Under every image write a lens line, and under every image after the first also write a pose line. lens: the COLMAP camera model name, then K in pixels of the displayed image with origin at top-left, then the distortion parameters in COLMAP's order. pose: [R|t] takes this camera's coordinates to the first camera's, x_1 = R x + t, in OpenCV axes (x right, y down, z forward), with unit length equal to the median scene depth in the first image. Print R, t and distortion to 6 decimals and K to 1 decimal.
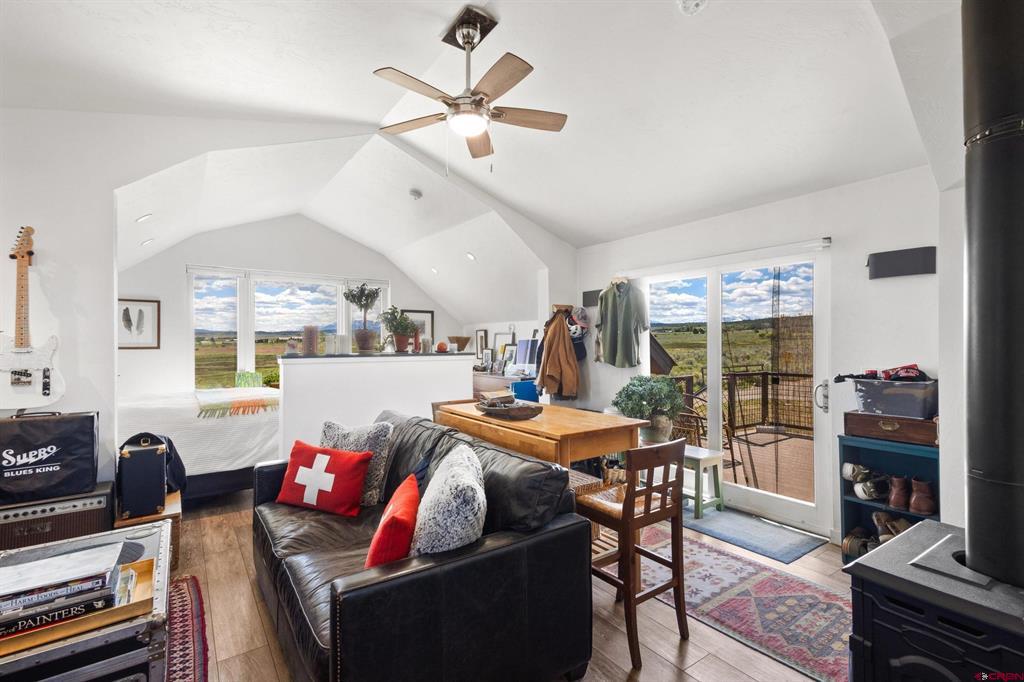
lens RADIAL K [[465.4, 0, 507.2], [0, 465.4, 340.5], [0, 0, 1]] dist [0.003958, 0.001186]
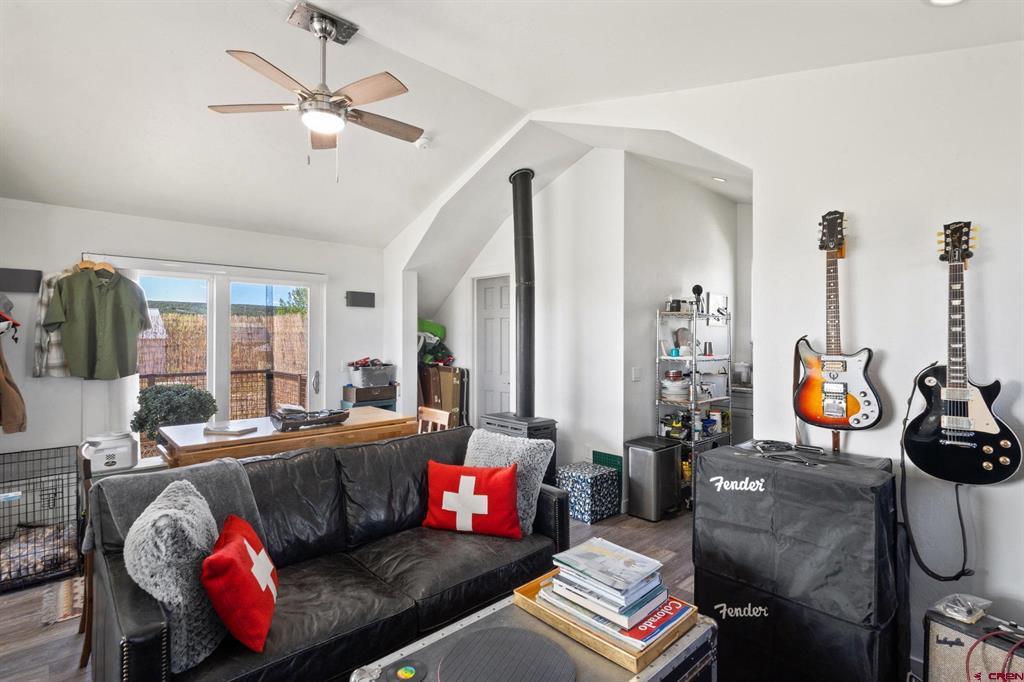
lens RADIAL K [[465.4, 0, 514.0], [0, 465.4, 338.6], [0, 0, 1]] dist [0.003958, 0.001186]
pose [[-0.108521, 0.002130, 0.994092, -0.949685], [-0.005657, 0.999980, -0.002760, -0.020312], [-0.994078, -0.005923, -0.108507, 0.641465]]
